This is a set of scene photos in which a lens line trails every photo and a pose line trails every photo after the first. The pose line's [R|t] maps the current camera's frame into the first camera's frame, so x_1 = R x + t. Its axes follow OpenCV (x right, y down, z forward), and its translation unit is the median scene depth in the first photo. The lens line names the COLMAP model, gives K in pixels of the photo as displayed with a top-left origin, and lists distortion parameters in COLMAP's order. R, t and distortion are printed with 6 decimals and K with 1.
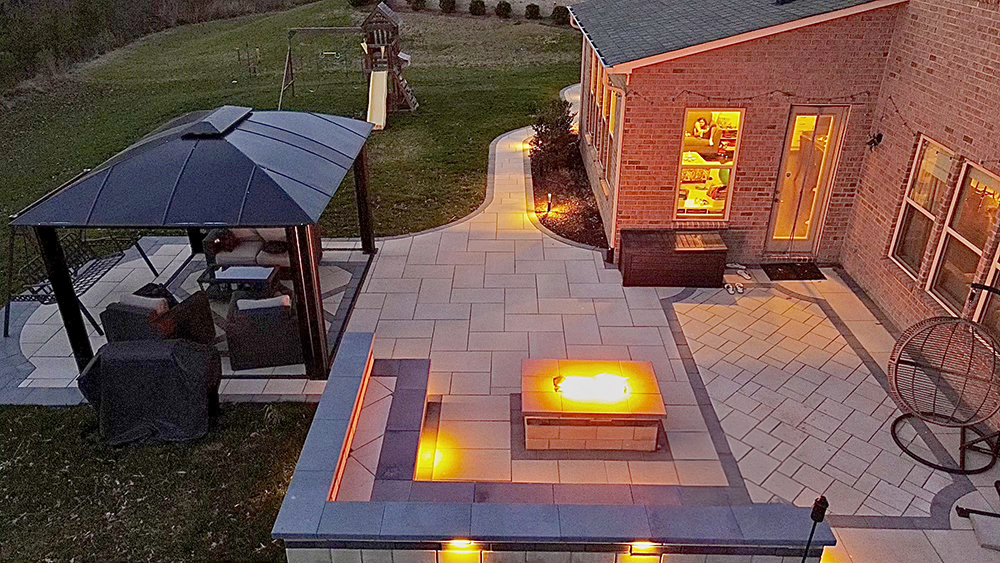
lens RADIAL K [[728.0, 0, 500.0], [0, 728.0, 281.5], [0, 0, 1]] dist [0.012556, 0.002599]
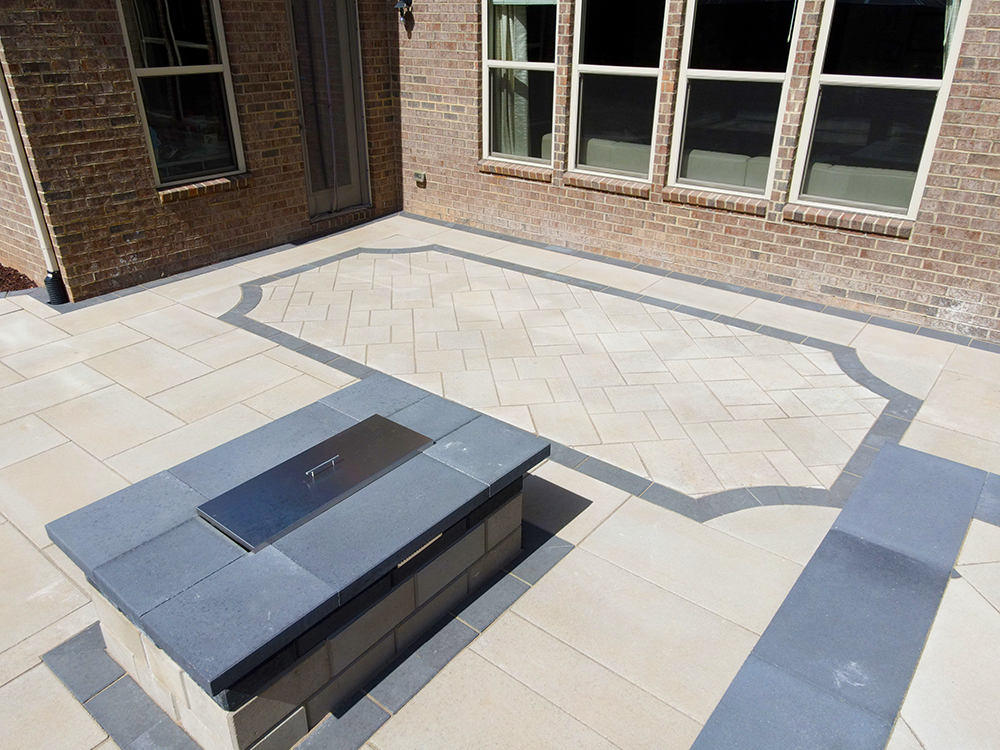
lens RADIAL K [[729.1, 0, 492.3], [0, 729.1, 373.6], [0, 0, 1]] dist [0.010069, 0.009158]
pose [[0.618796, -0.353049, 0.701747, -0.034412], [0.364377, 0.920400, 0.141748, 0.058301], [-0.695932, 0.167987, 0.698183, 0.519804]]
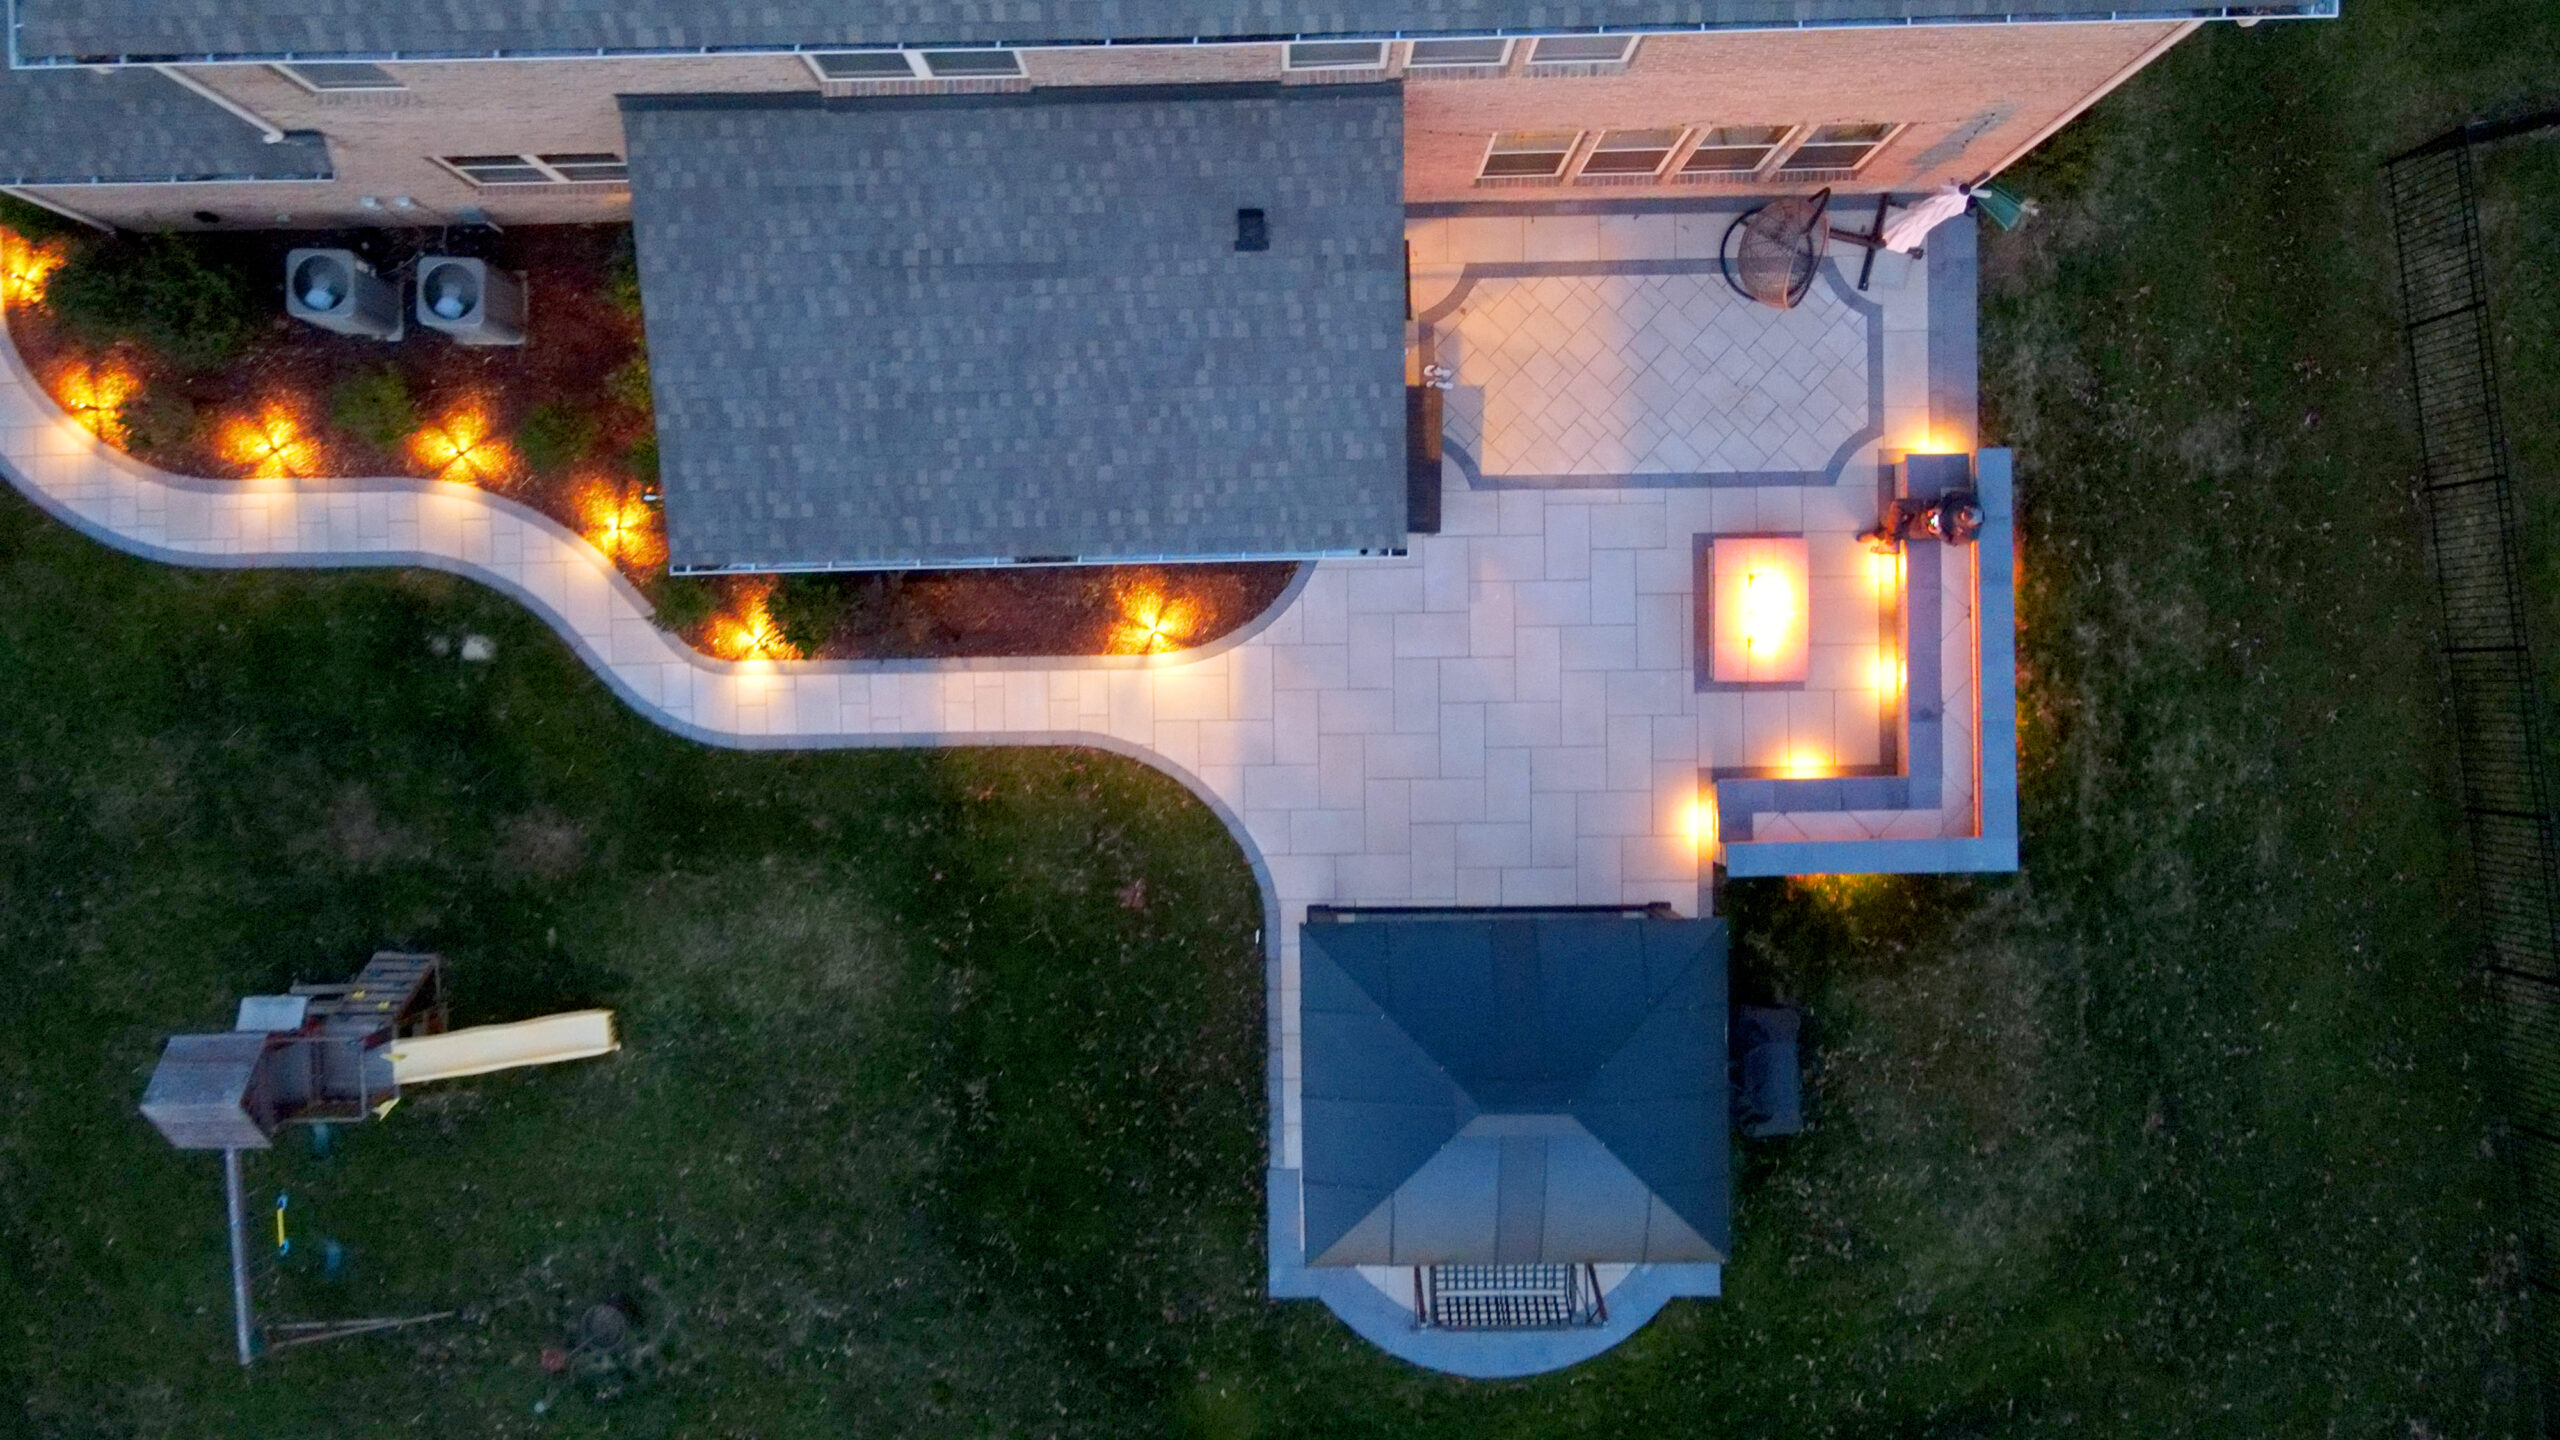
lens RADIAL K [[1836.6, 0, 1286.7], [0, 1836.6, 671.5], [0, 0, 1]] dist [0.002142, 0.051967]
pose [[-0.024976, -0.999639, -0.009925, 0.060798], [0.482516, -0.020749, 0.875642, -1.692775], [-0.875531, 0.017081, 0.482860, 0.278939]]
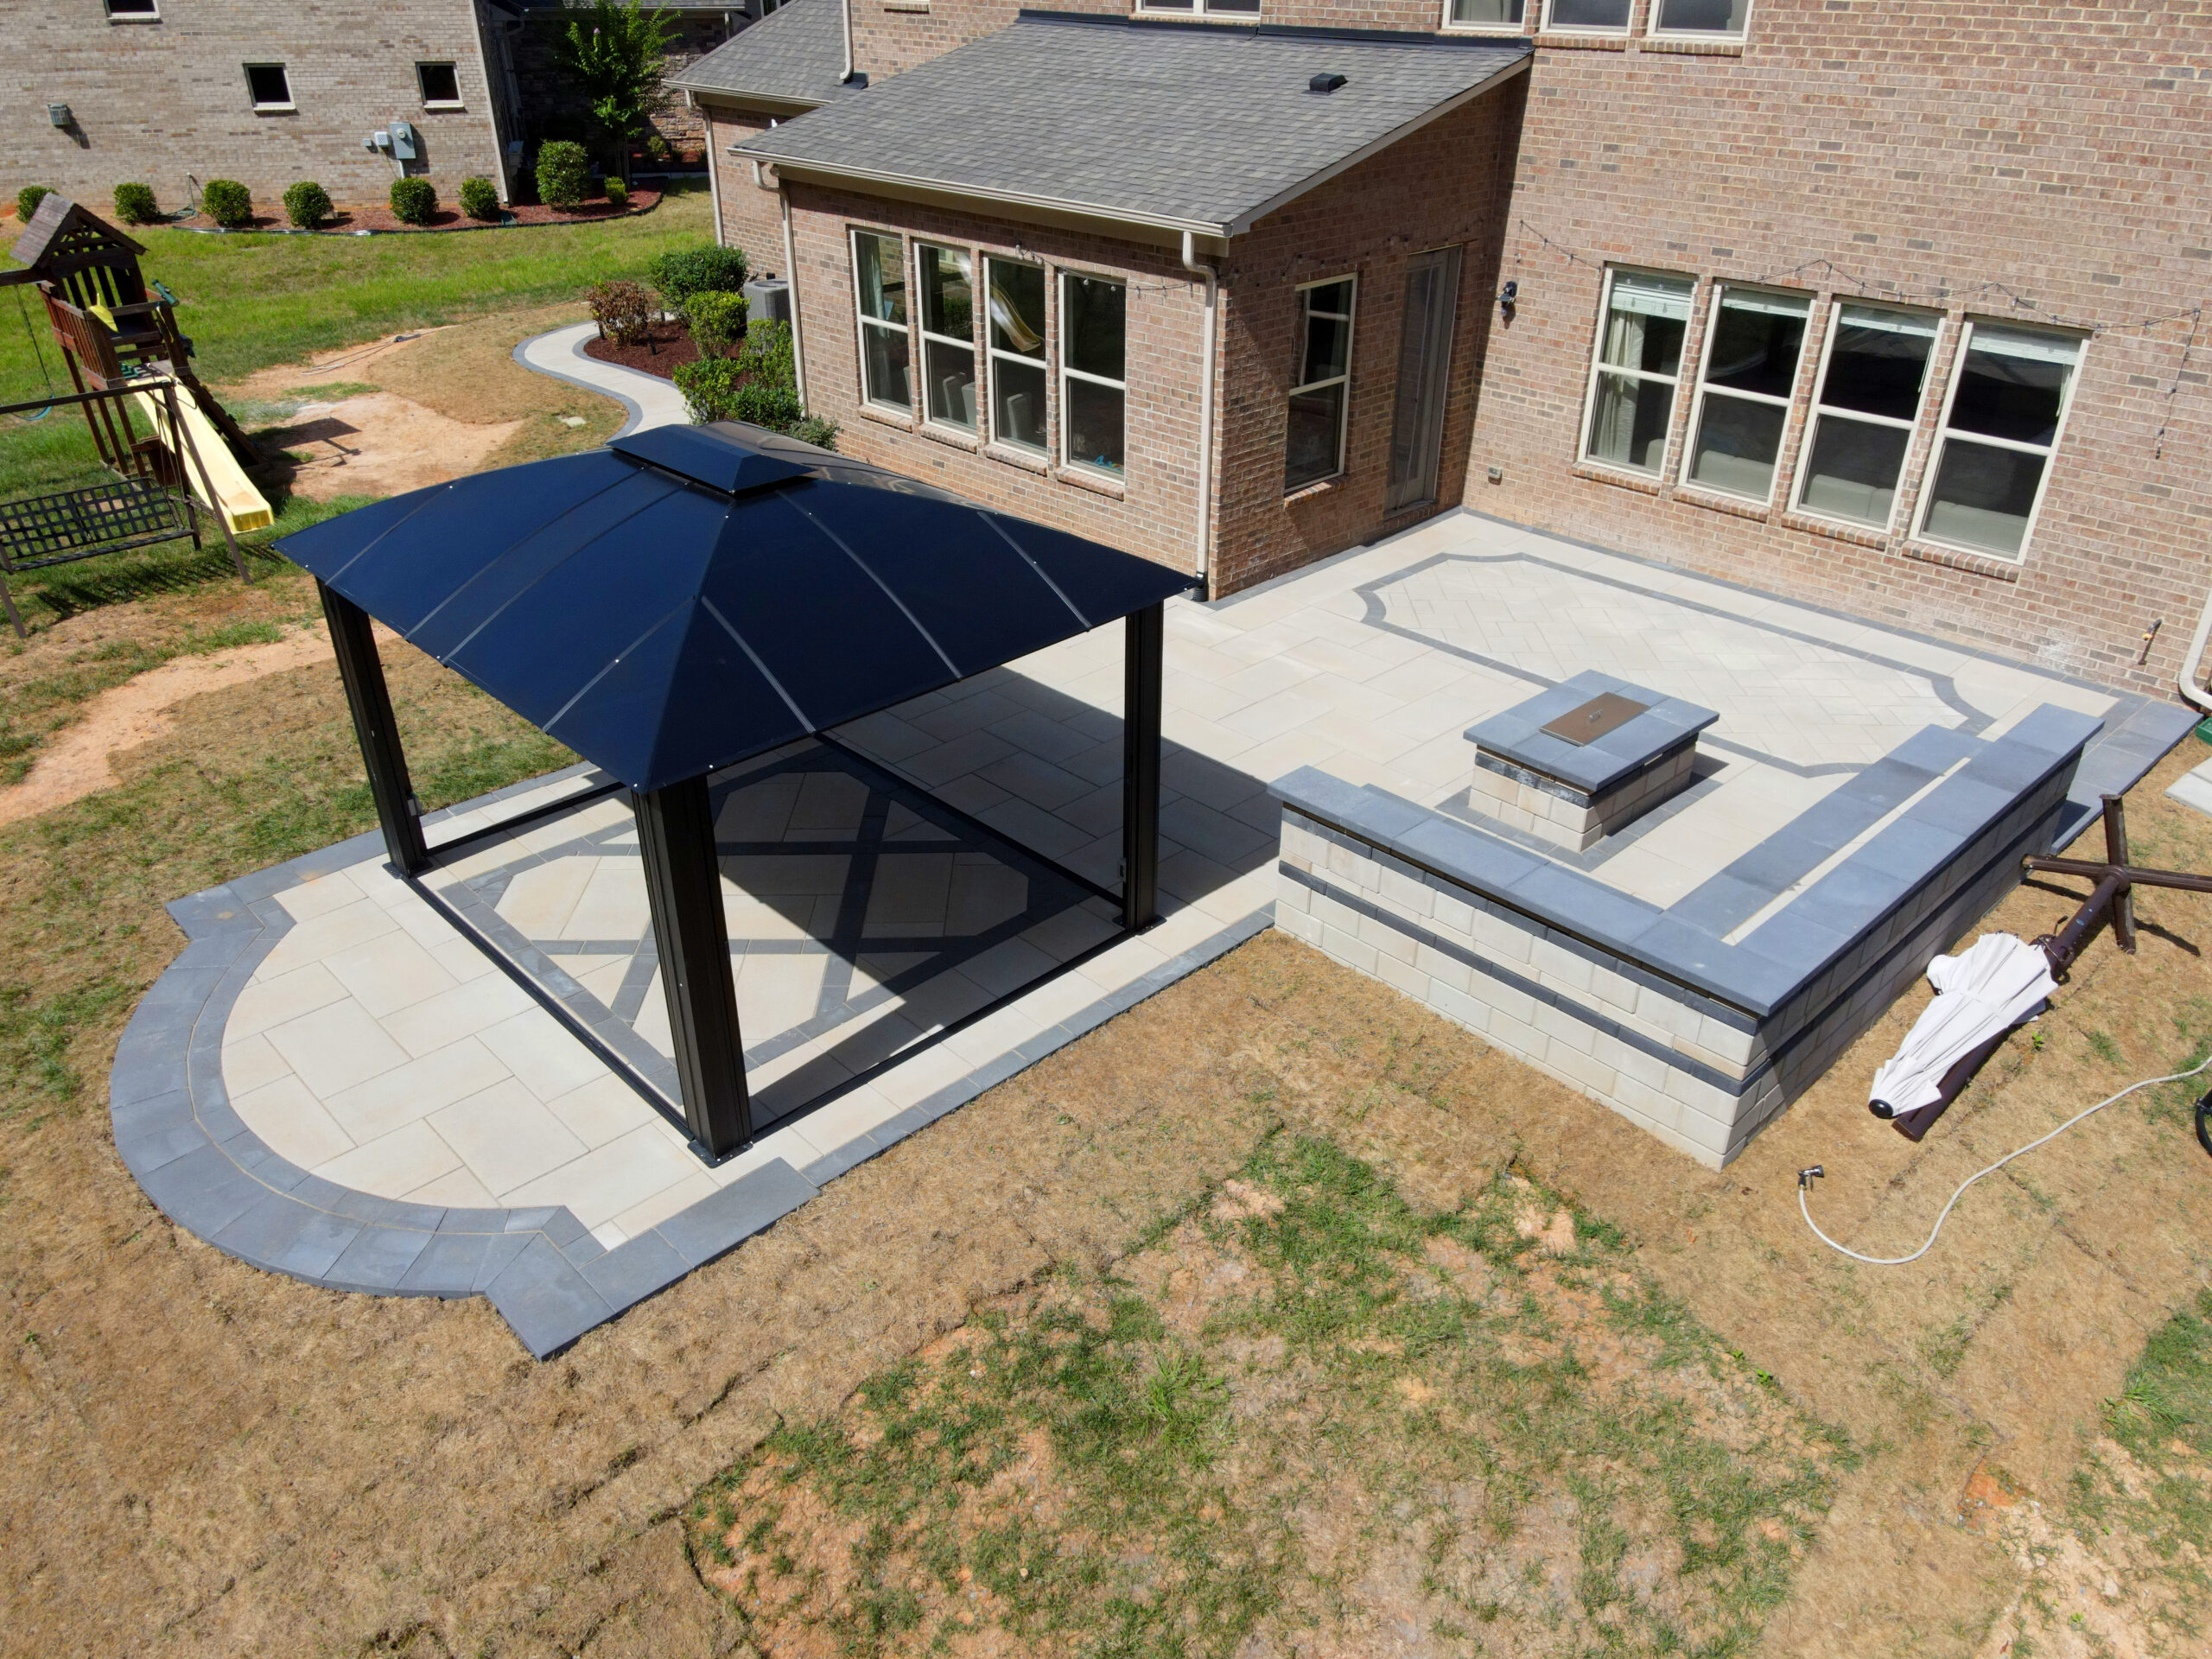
lens RADIAL K [[1583.6, 0, 1078.4], [0, 1583.6, 821.8], [0, 0, 1]] dist [0.001868, -0.000689]
pose [[0.725884, -0.342079, 0.596720, -0.742022], [0.323697, 0.935375, 0.142455, -0.077876], [-0.606888, 0.089751, 0.789703, 0.168156]]
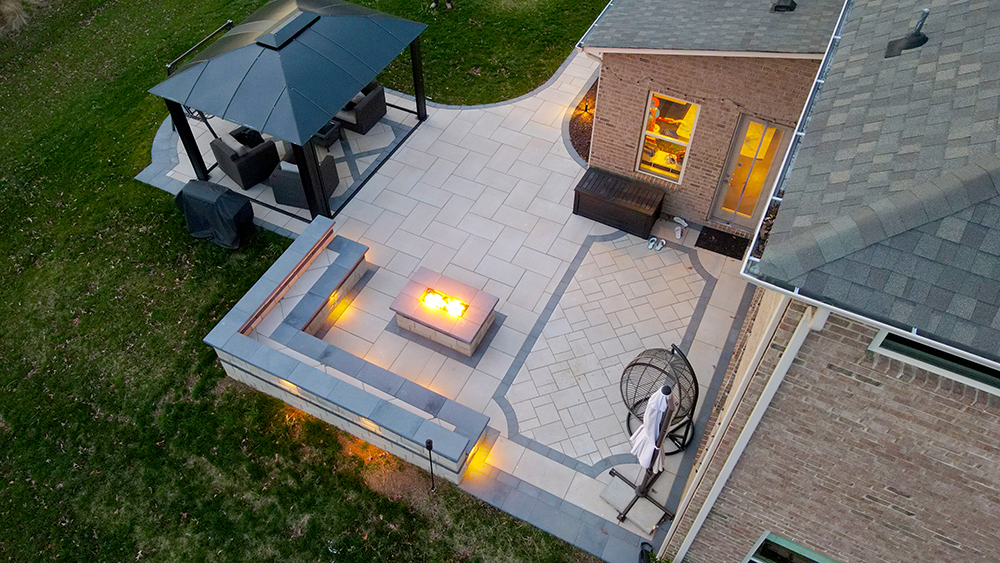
lens RADIAL K [[734.6, 0, 497.0], [0, 734.6, 277.6], [0, 0, 1]] dist [0.027579, 0.001149]
pose [[0.897040, 0.336318, -0.286722, 0.469087], [-0.201938, 0.888995, 0.410984, -0.402490], [0.393116, -0.310769, 0.865380, -0.181852]]
